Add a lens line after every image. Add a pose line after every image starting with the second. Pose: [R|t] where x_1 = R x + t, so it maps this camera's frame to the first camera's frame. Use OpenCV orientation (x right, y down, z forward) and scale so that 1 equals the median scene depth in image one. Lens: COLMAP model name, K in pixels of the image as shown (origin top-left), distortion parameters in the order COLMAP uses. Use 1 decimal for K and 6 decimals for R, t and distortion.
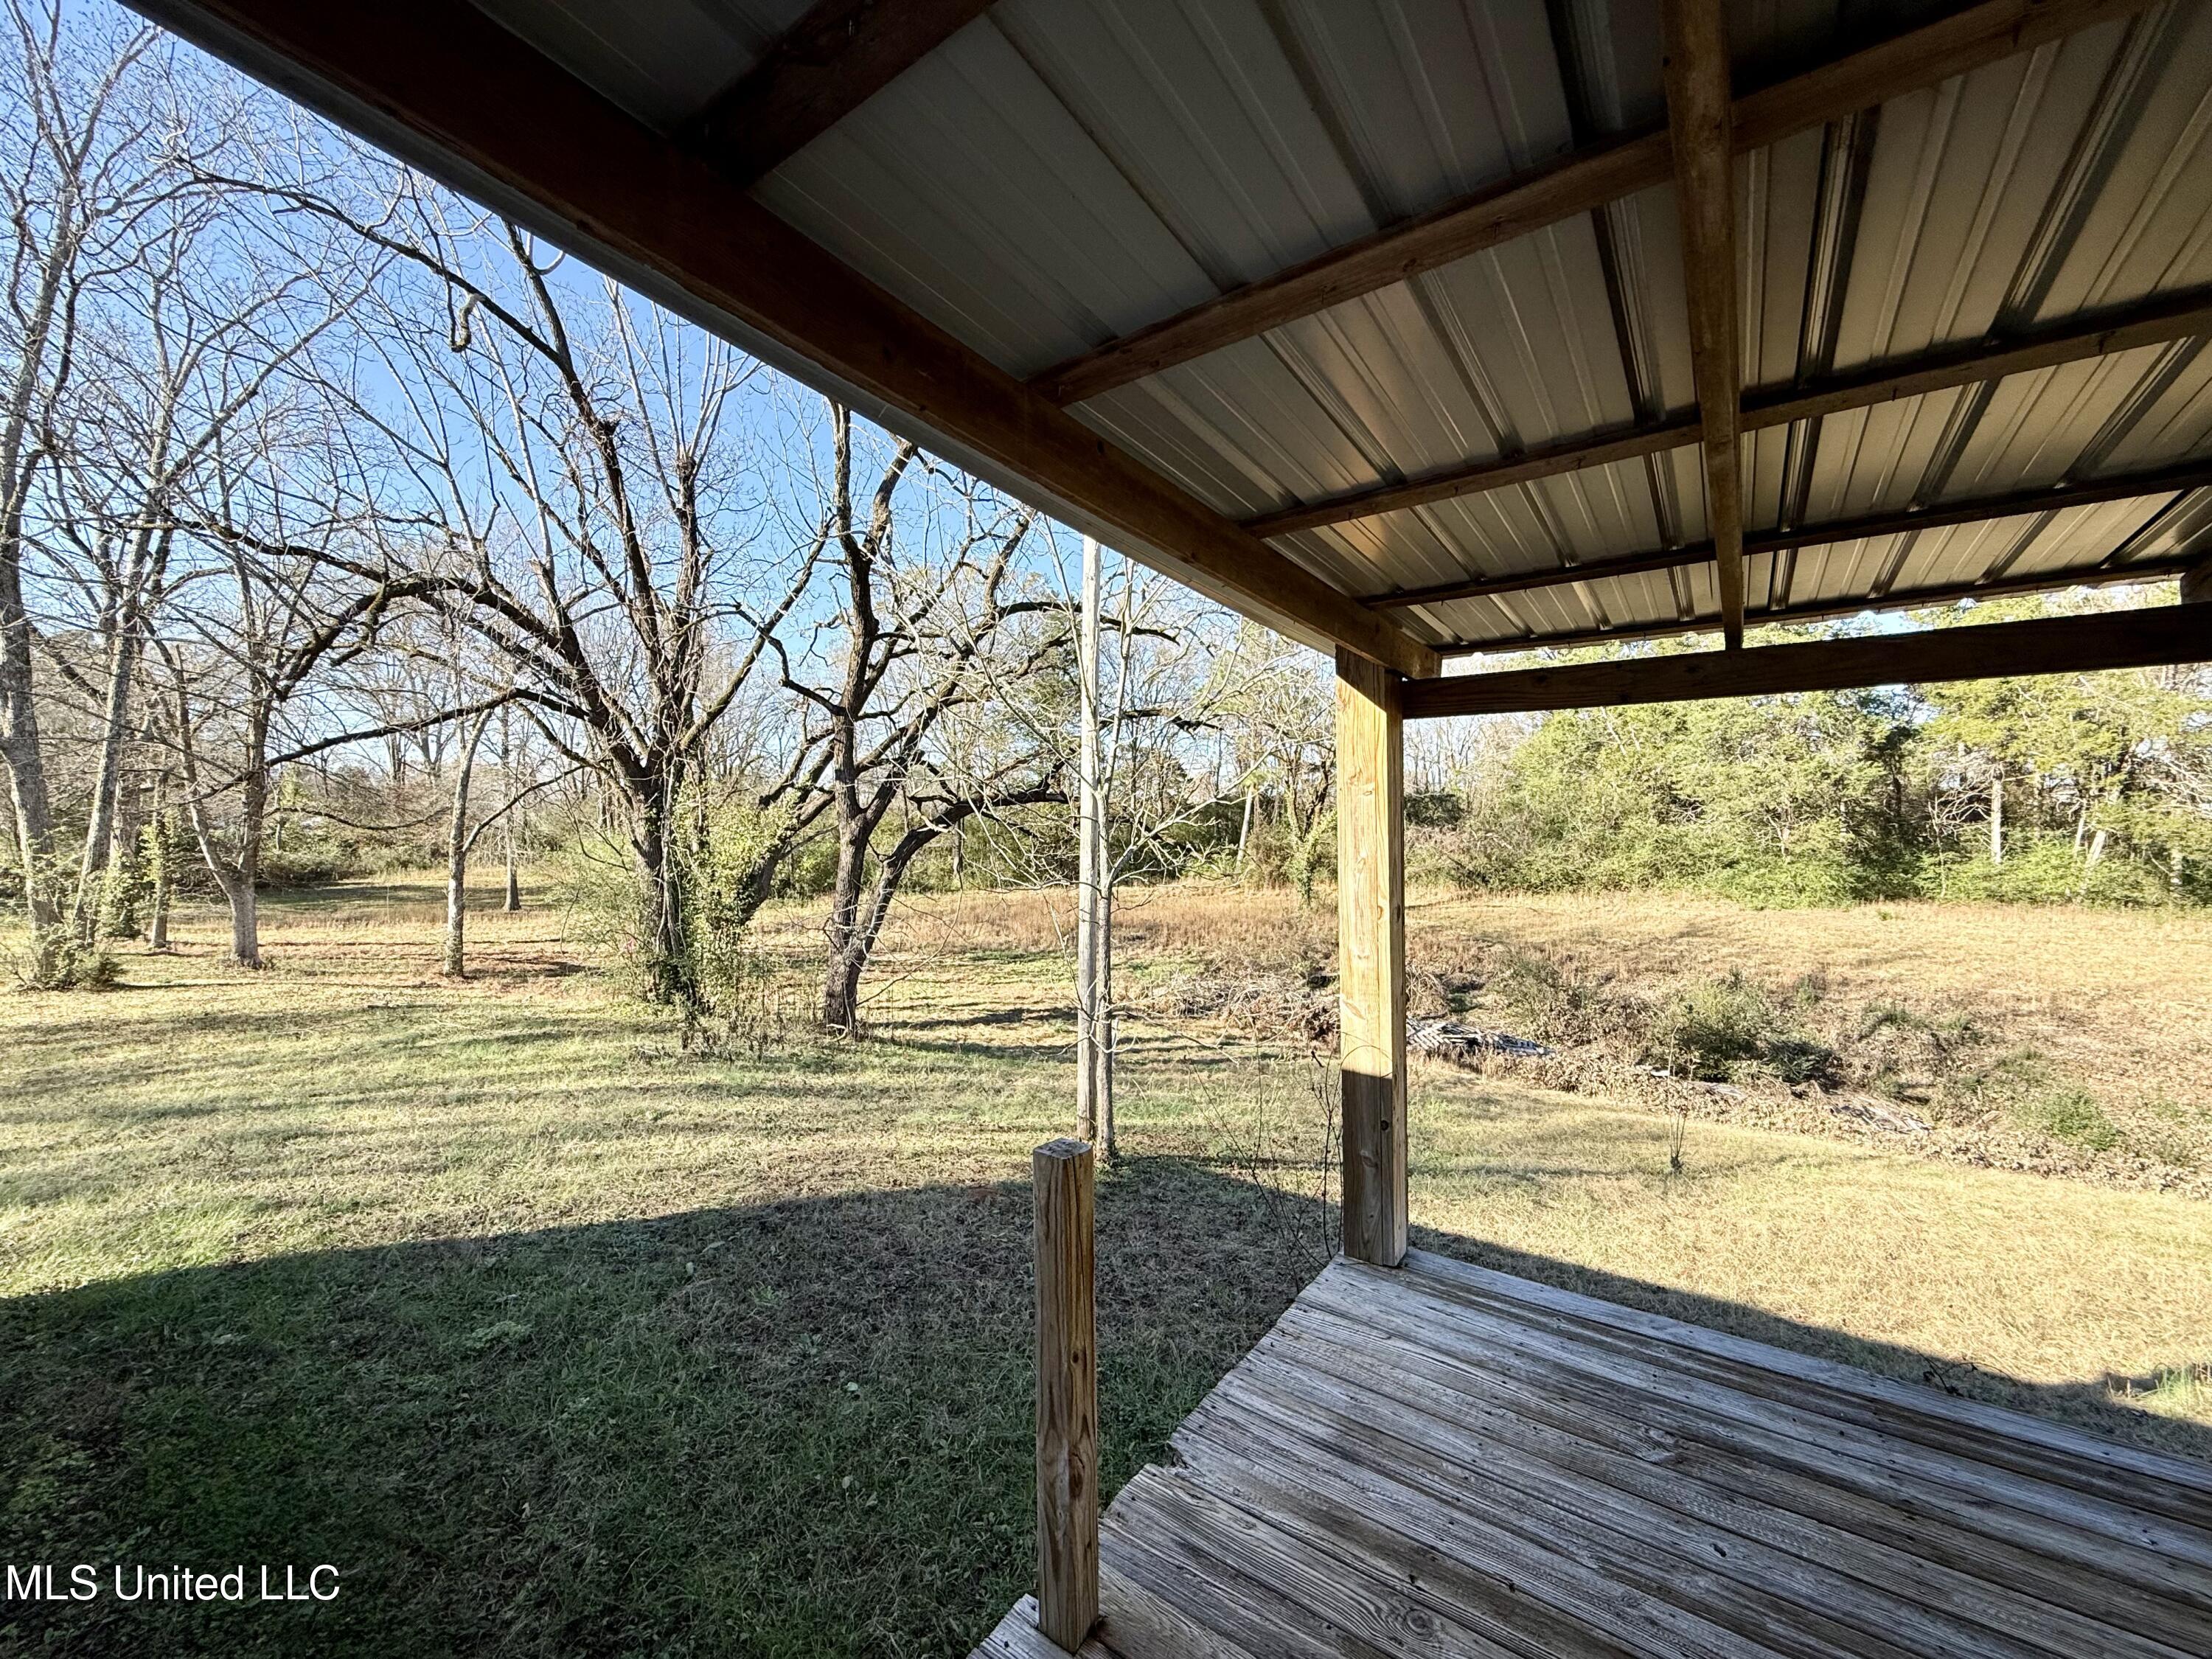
lens RADIAL K [[873.2, 0, 1100.9], [0, 873.2, 833.6], [0, 0, 1]] dist [-0.000822, 0.000021]
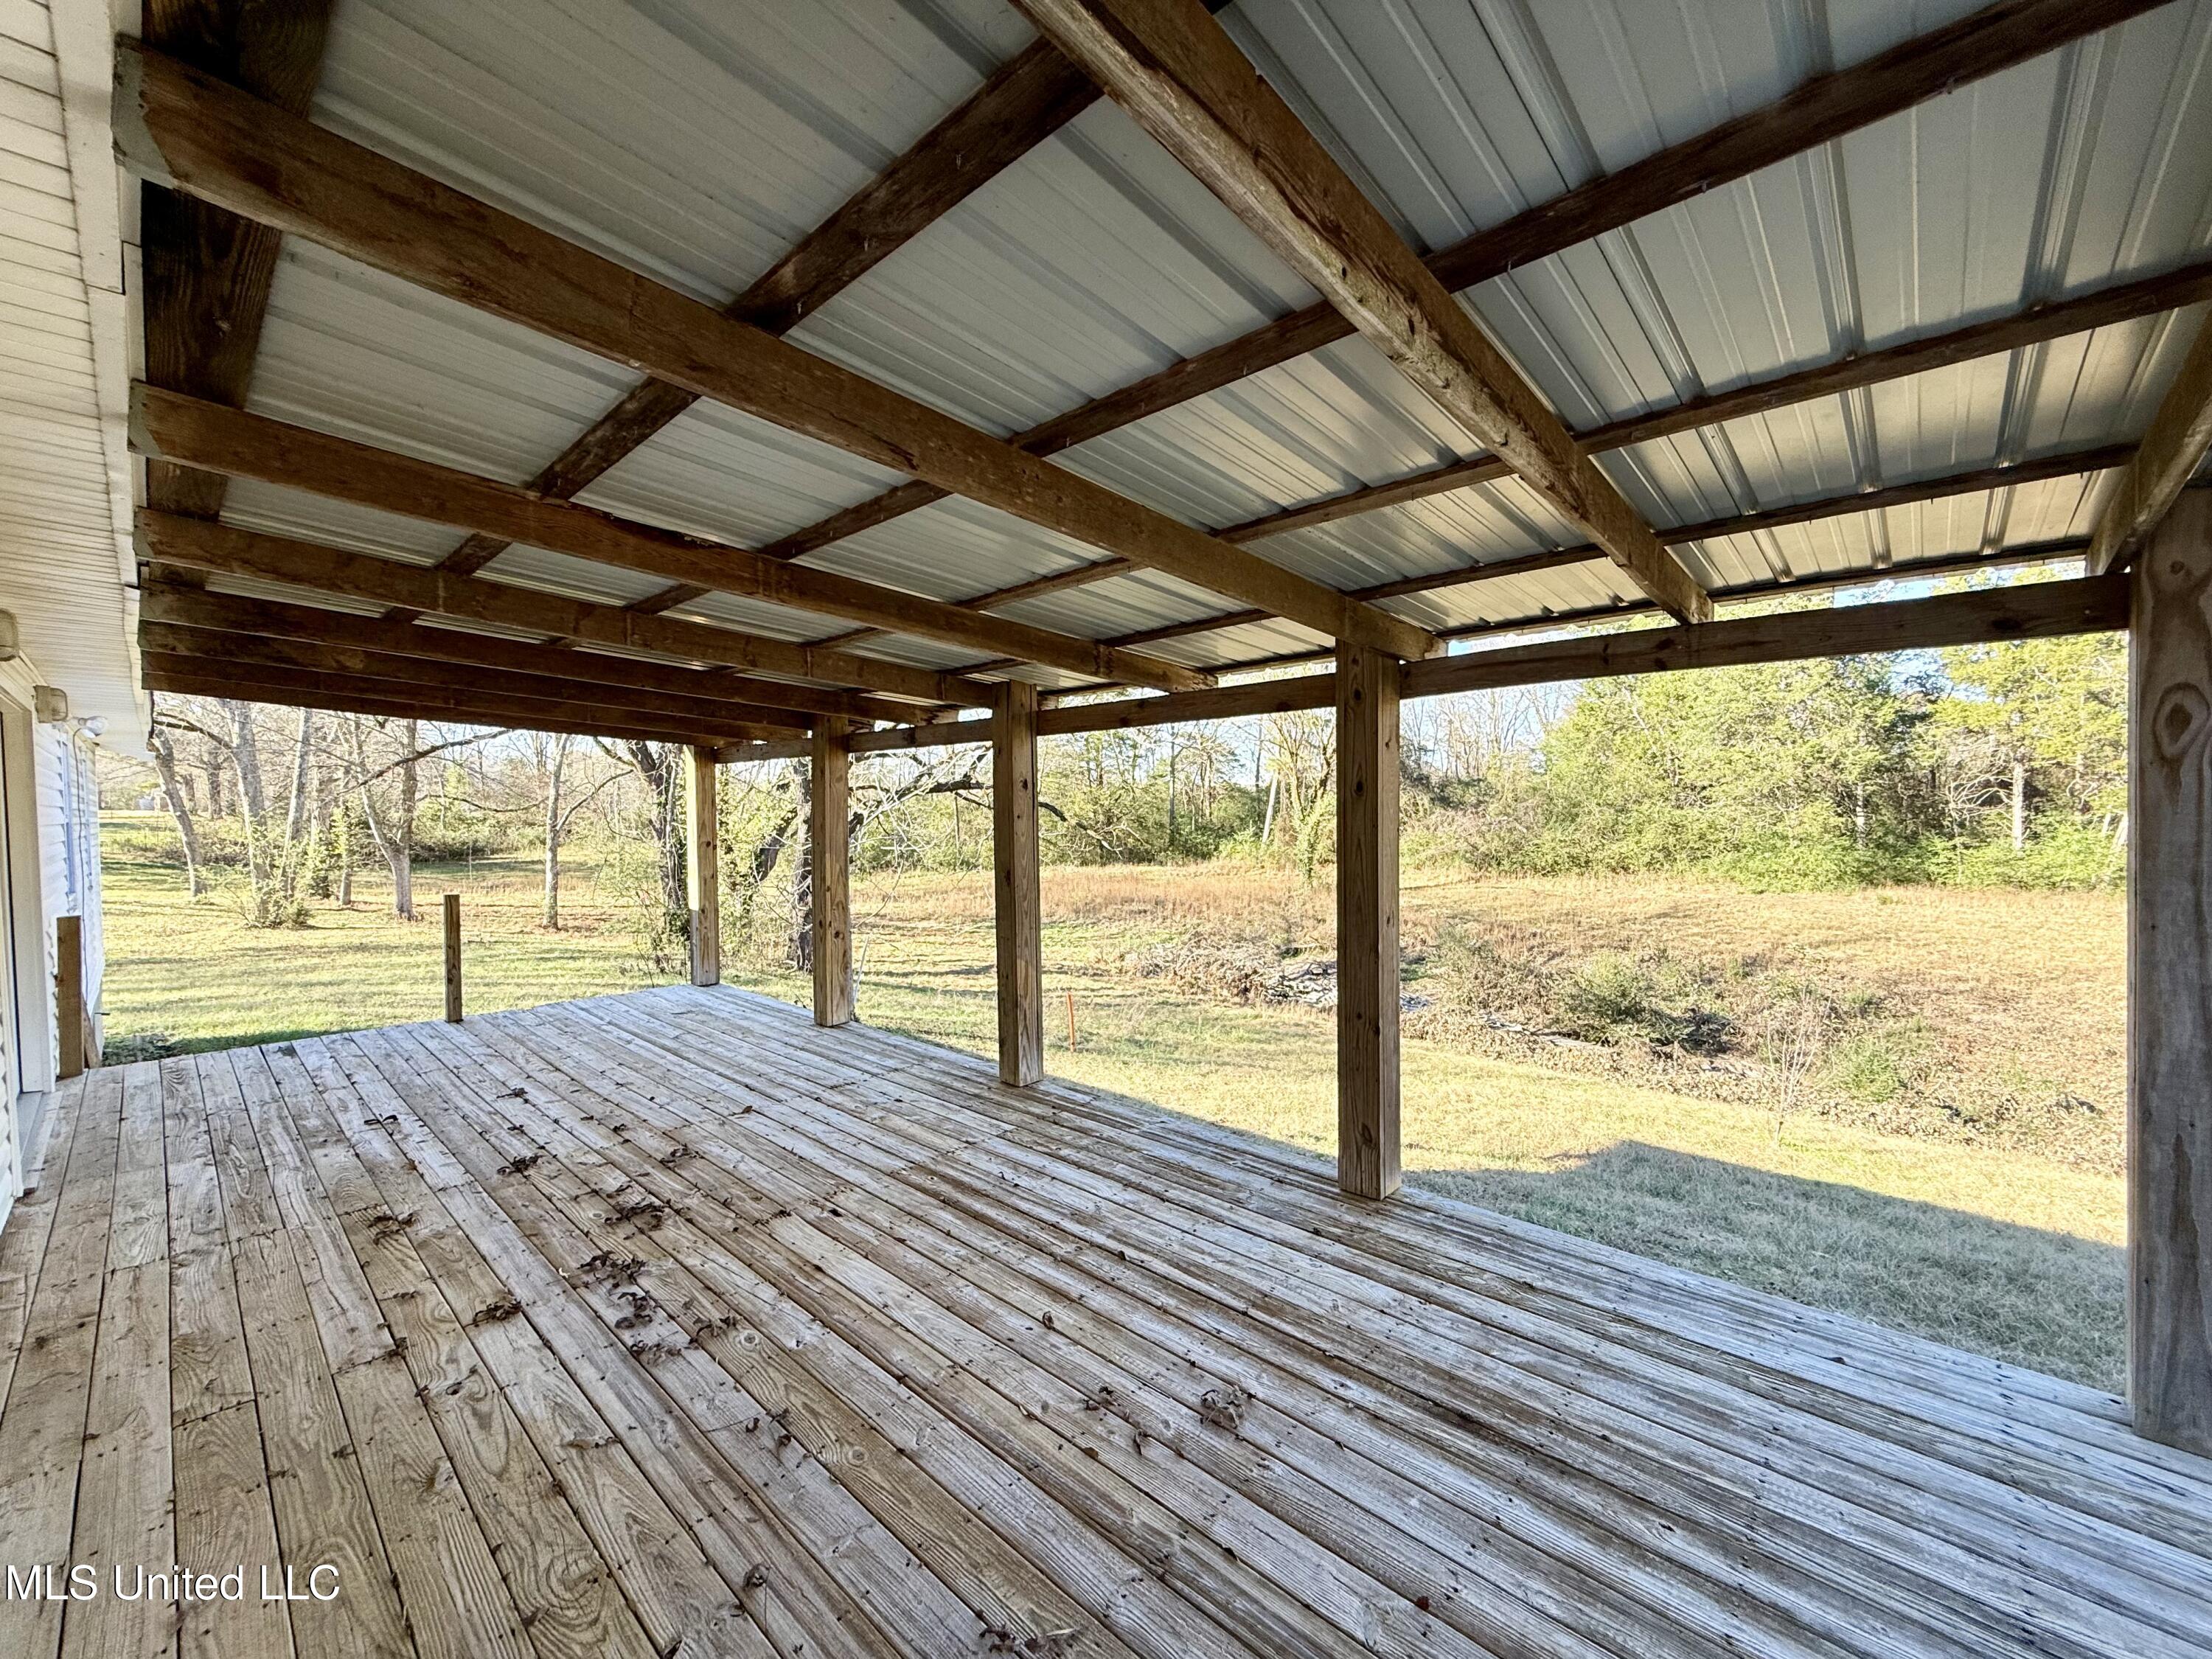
lens RADIAL K [[877.3, 0, 1100.1], [0, 877.3, 830.5], [0, 0, 1]] dist [-0.000316, 0.000491]
pose [[0.992105, 0.003666, -0.125358, 0.139956], [-0.001816, 0.999888, 0.014867, 0.001583], [0.125399, -0.014522, 0.992000, -0.104680]]
